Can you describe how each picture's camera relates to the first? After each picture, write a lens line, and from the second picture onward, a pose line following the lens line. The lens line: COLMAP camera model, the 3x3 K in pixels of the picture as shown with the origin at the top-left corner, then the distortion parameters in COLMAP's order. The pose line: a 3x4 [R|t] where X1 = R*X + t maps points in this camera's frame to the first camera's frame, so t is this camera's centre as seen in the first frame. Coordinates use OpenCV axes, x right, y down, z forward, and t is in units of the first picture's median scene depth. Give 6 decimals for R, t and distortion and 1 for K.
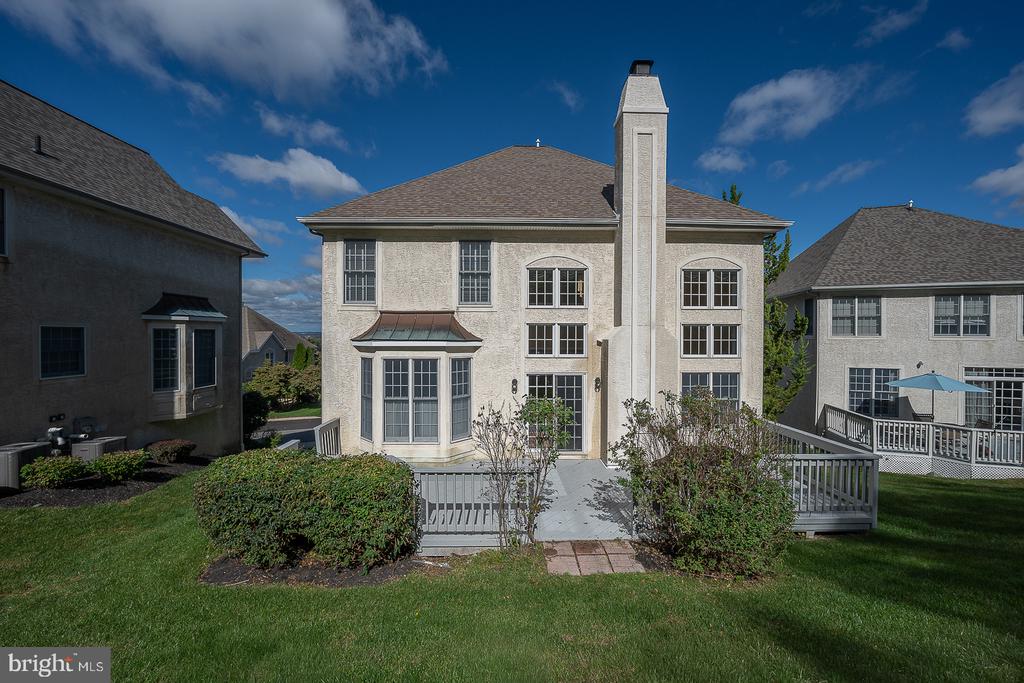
lens RADIAL K [[385.3, 0, 513.9], [0, 385.3, 339.5], [0, 0, 1]] dist [-0.020424, -0.000170]
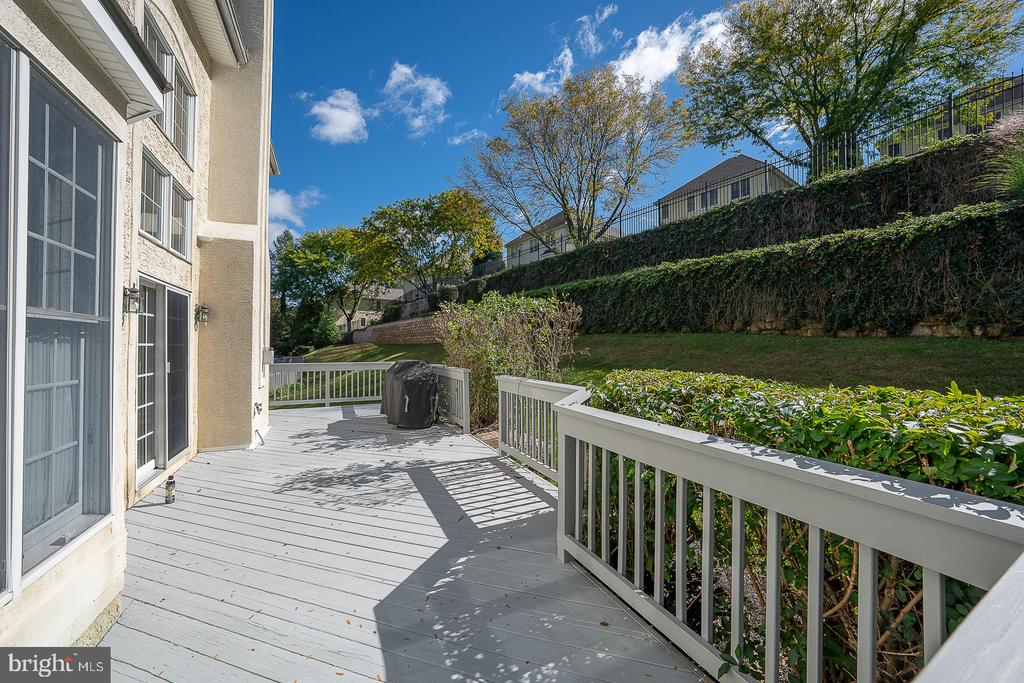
lens RADIAL K [[385.3, 0, 508.5], [0, 385.3, 342.7], [0, 0, 1]] dist [-0.020424, -0.000170]
pose [[-0.412234, 0.006816, 0.911052, -0.458943], [0.004870, 0.999974, -0.005278, 0.159197], [-0.911065, 0.002261, -0.412257, 0.822758]]
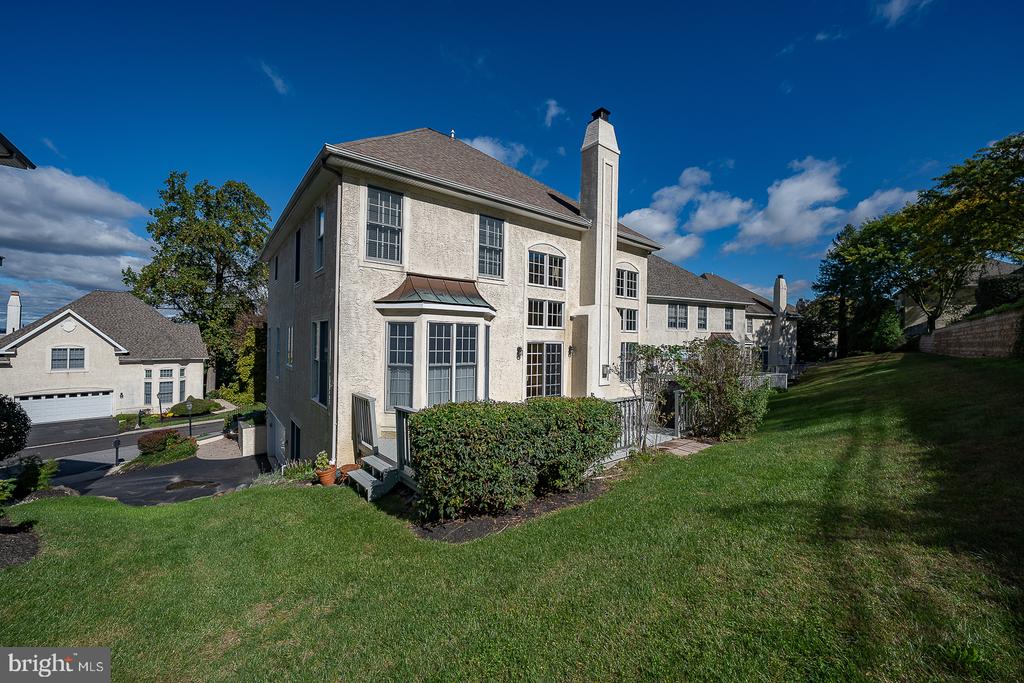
lens RADIAL K [[385.3, 0, 512.5], [0, 385.3, 340.6], [0, 0, 1]] dist [-0.020424, -0.000170]
pose [[0.795324, 0.009737, 0.606107, -0.699009], [-0.009351, 0.999949, -0.003793, 0.089336], [-0.606113, -0.002651, 0.795374, 0.113914]]
